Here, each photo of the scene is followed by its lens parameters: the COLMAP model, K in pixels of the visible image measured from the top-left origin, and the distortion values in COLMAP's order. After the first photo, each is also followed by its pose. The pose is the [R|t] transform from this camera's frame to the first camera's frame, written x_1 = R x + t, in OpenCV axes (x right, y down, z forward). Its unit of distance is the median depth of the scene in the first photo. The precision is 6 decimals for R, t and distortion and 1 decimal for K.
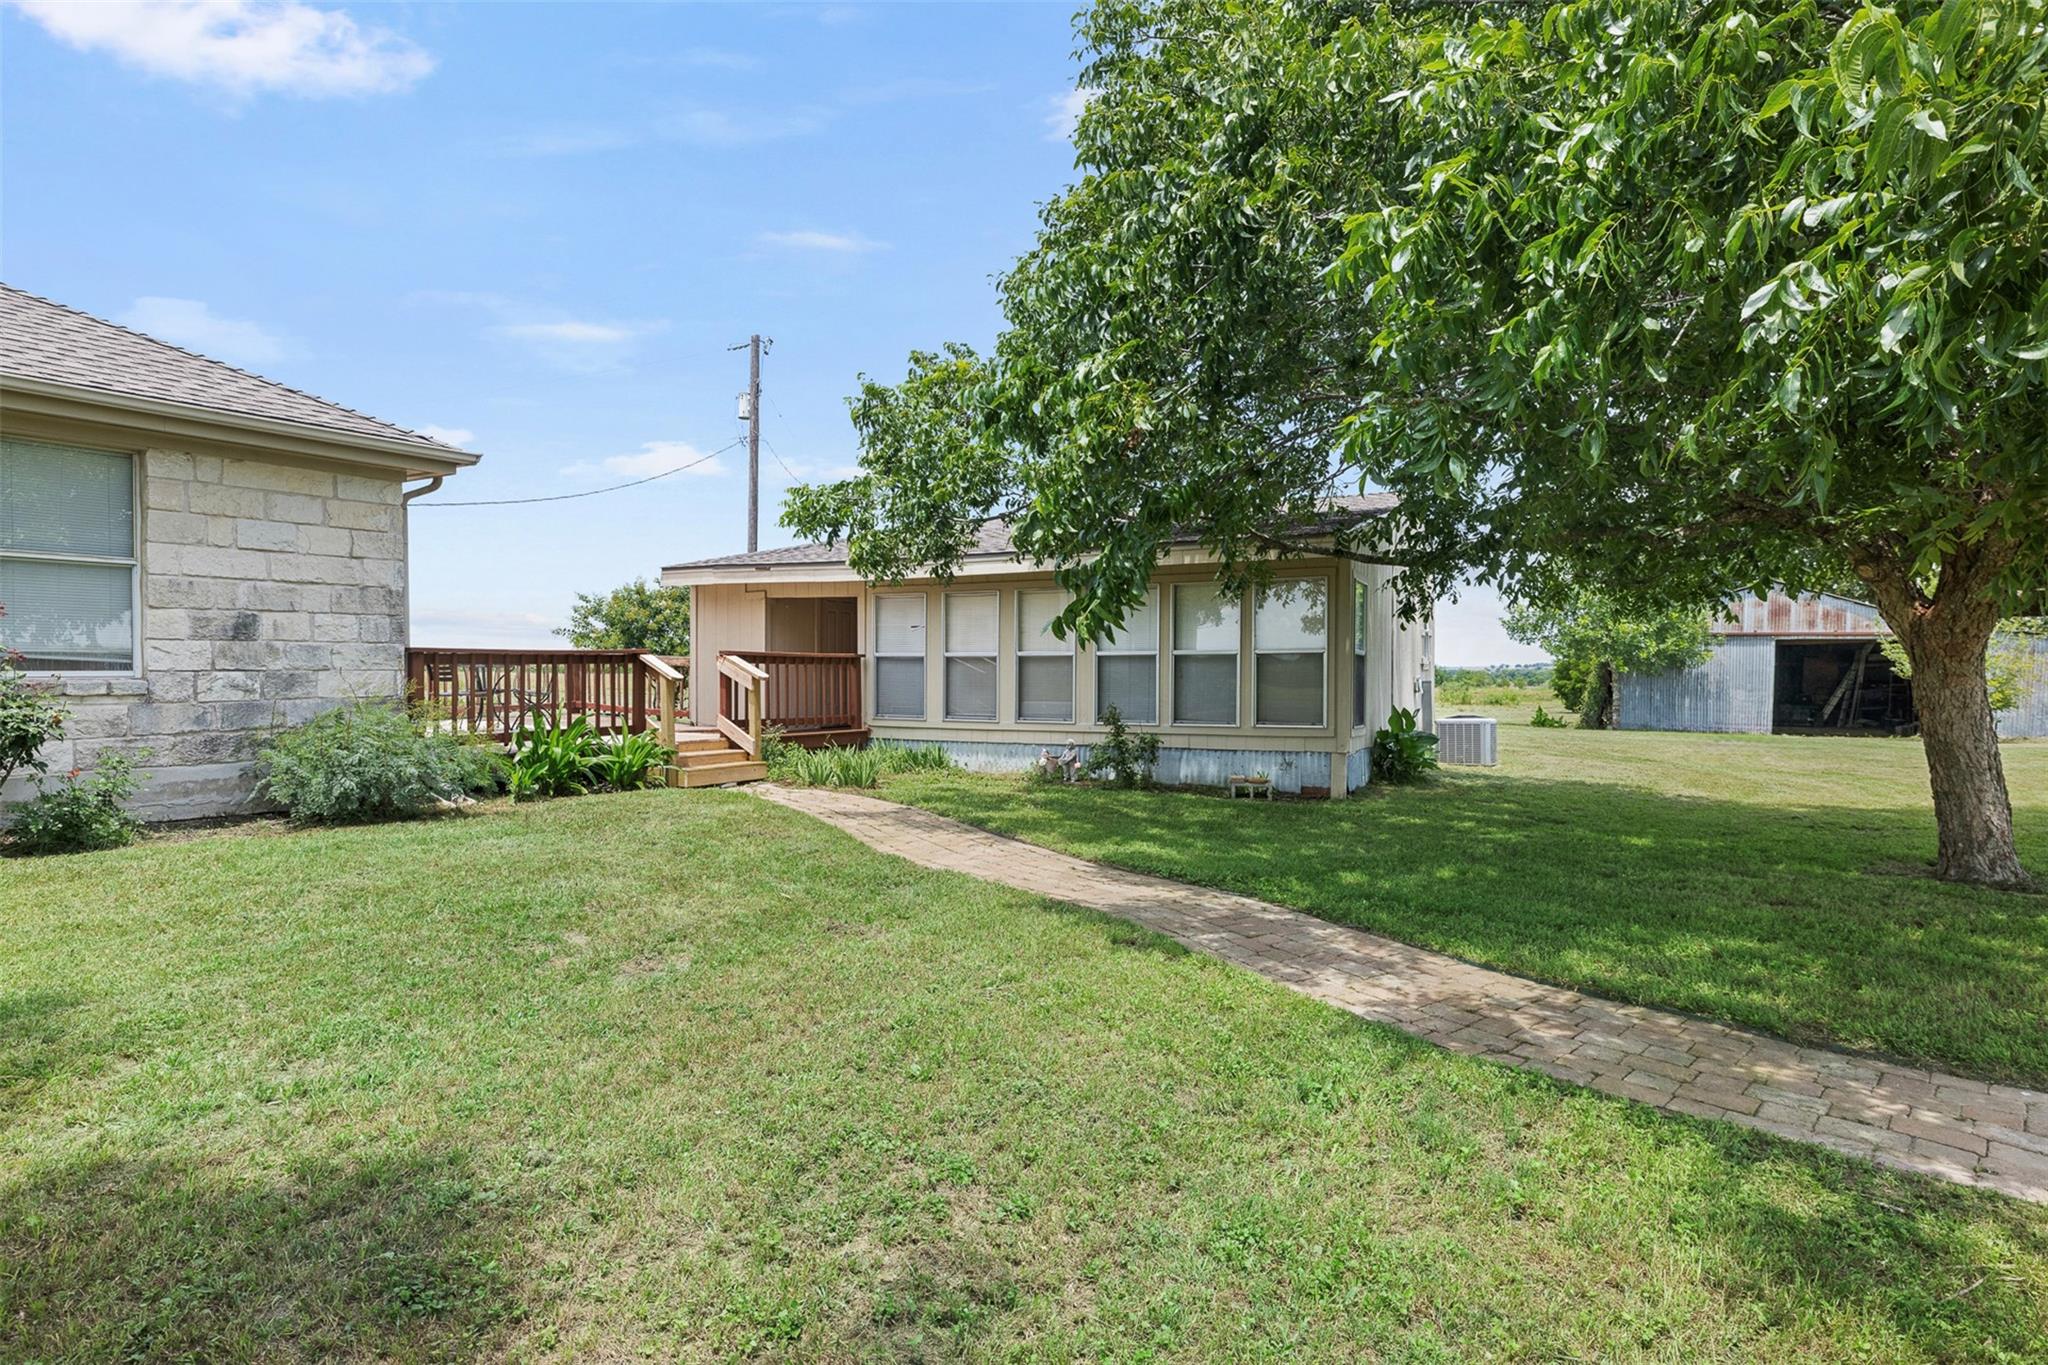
lens RADIAL K [[1139.6, 0, 1030.1], [0, 1139.6, 712.8], [0, 0, 1]] dist [-0.000323, 0.000297]
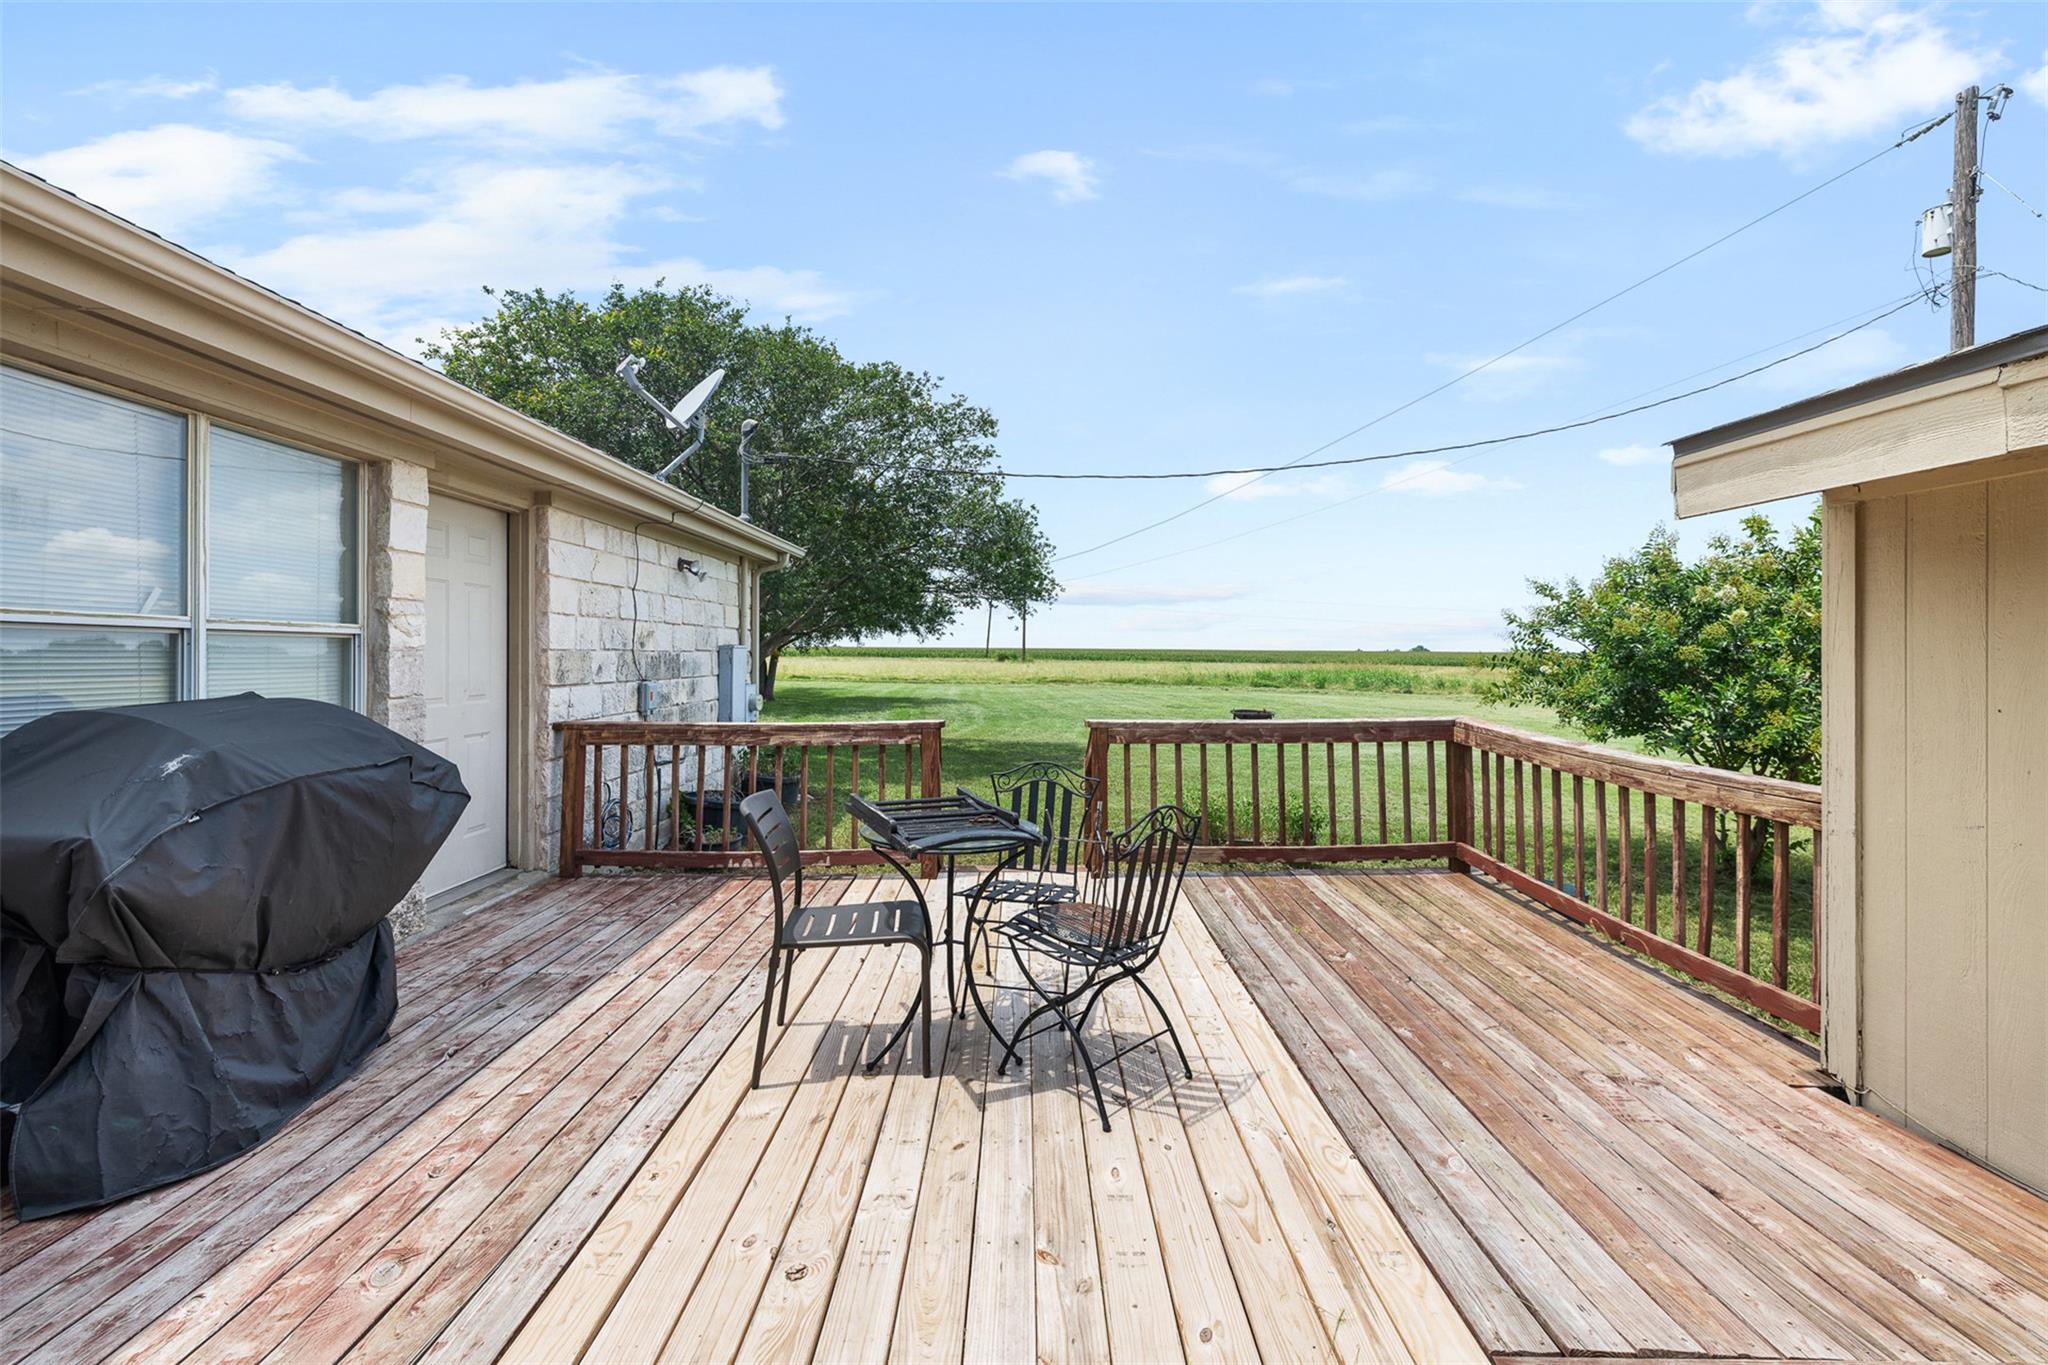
lens RADIAL K [[871.4, 0, 1020.6], [0, 871.4, 641.9], [0, 0, 1]] dist [-0.000174, -0.000103]
pose [[0.525028, -0.005723, -0.851066, -0.276865], [-0.040828, 0.998657, -0.031903, -0.084253], [0.850105, 0.051498, 0.524089, 0.905309]]
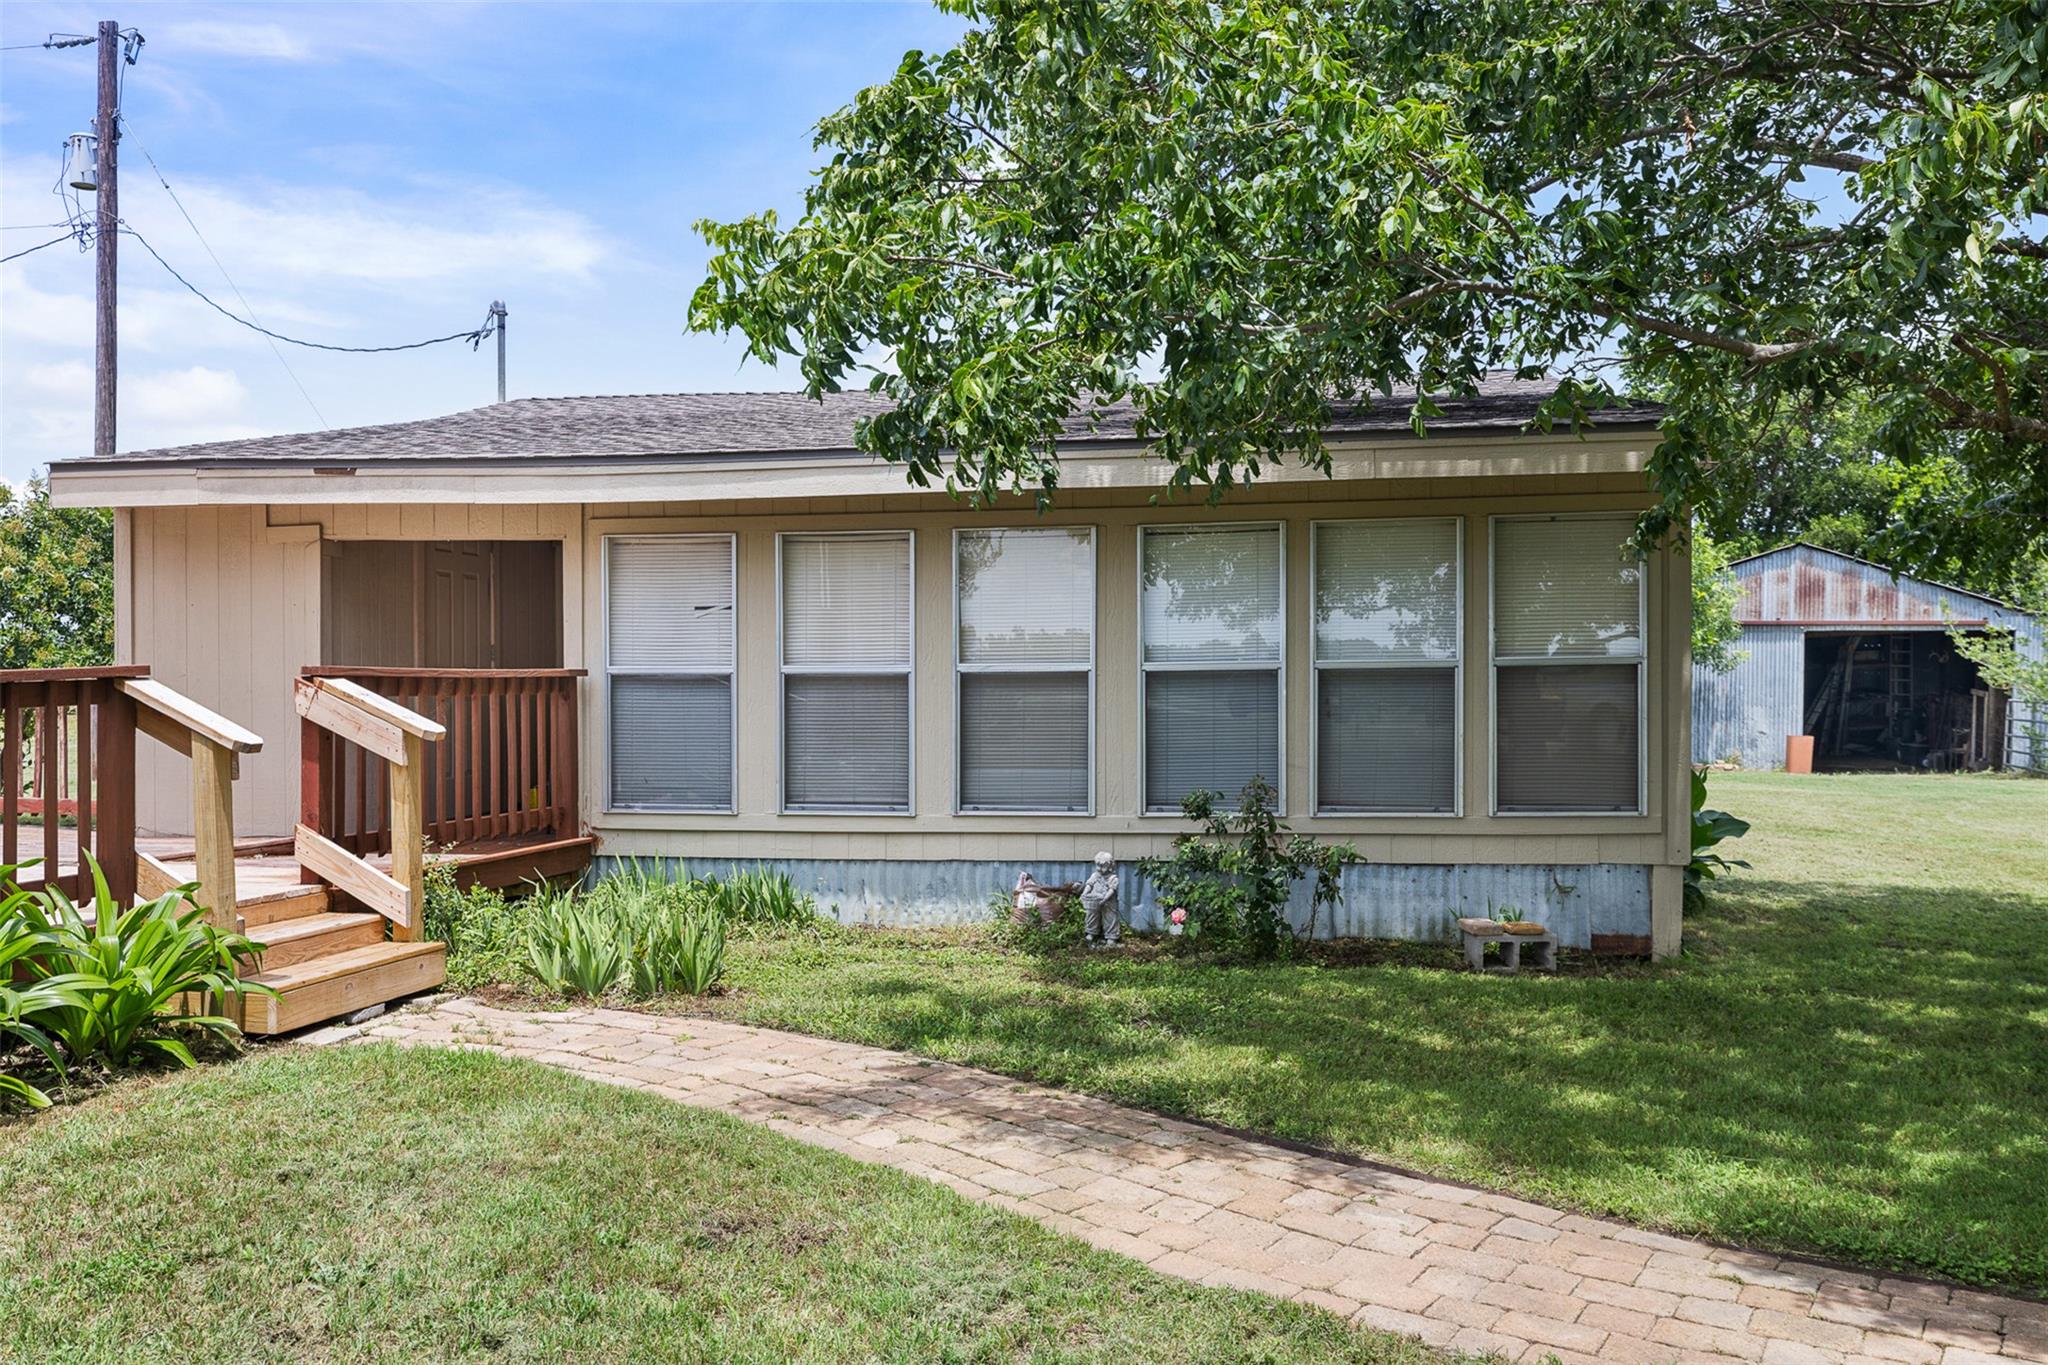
lens RADIAL K [[1773.1, 0, 1024.0], [0, 1773.1, 682.5], [0, 0, 1]] dist [0.008470, 0.006651]
pose [[0.953504, -0.008367, 0.301265, -0.209973], [0.018420, 0.999364, -0.030543, -0.023897], [-0.300818, 0.034672, 0.953051, 0.318614]]
